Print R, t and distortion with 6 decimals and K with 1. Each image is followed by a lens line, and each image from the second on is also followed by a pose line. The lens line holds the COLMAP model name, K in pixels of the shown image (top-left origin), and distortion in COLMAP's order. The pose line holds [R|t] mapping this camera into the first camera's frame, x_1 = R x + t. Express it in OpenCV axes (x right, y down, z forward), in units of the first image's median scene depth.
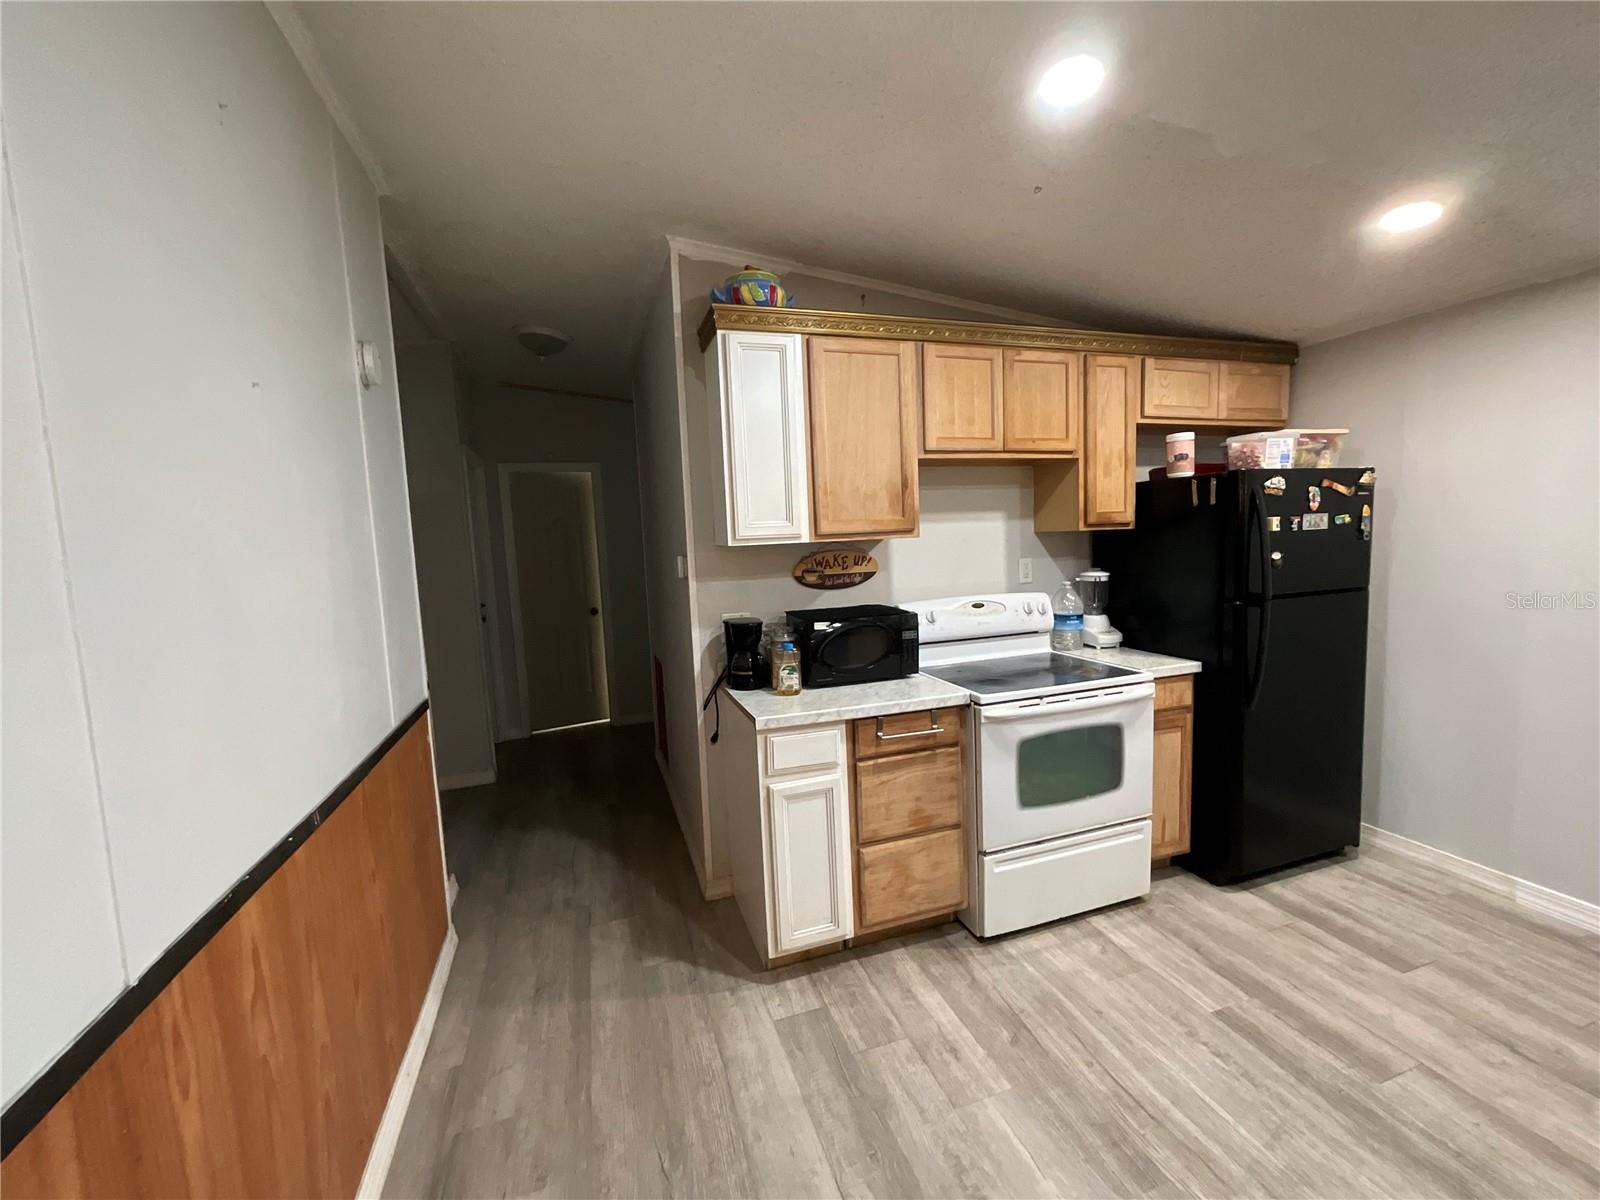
lens RADIAL K [[648.6, 0, 806.0], [0, 648.6, 594.8], [0, 0, 1]] dist [-0.001351, 0.000051]
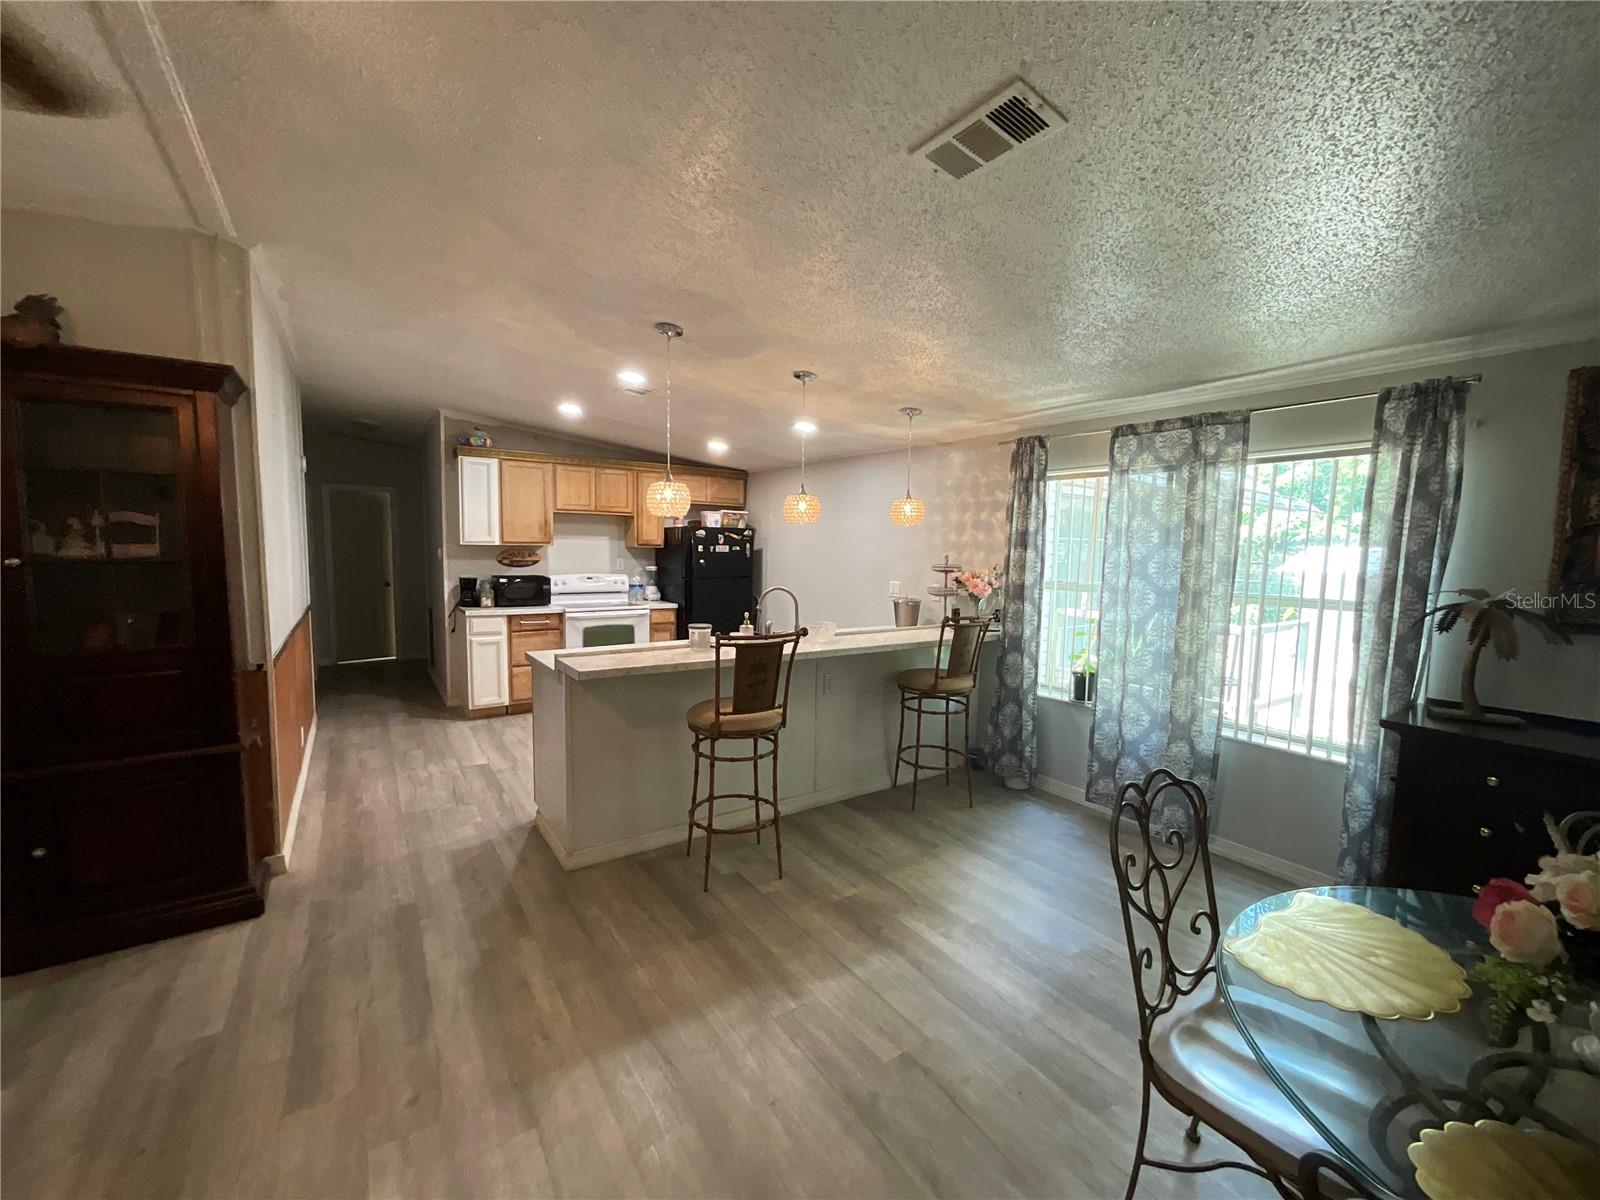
lens RADIAL K [[648.6, 0, 798.0], [0, 648.6, 597.8], [0, 0, 1]] dist [-0.001351, 0.000051]
pose [[0.963798, 0.035924, 0.264201, 0.419458], [-0.032608, 0.999325, -0.016928, 0.111258], [-0.264630, 0.007700, 0.964319, -1.507078]]
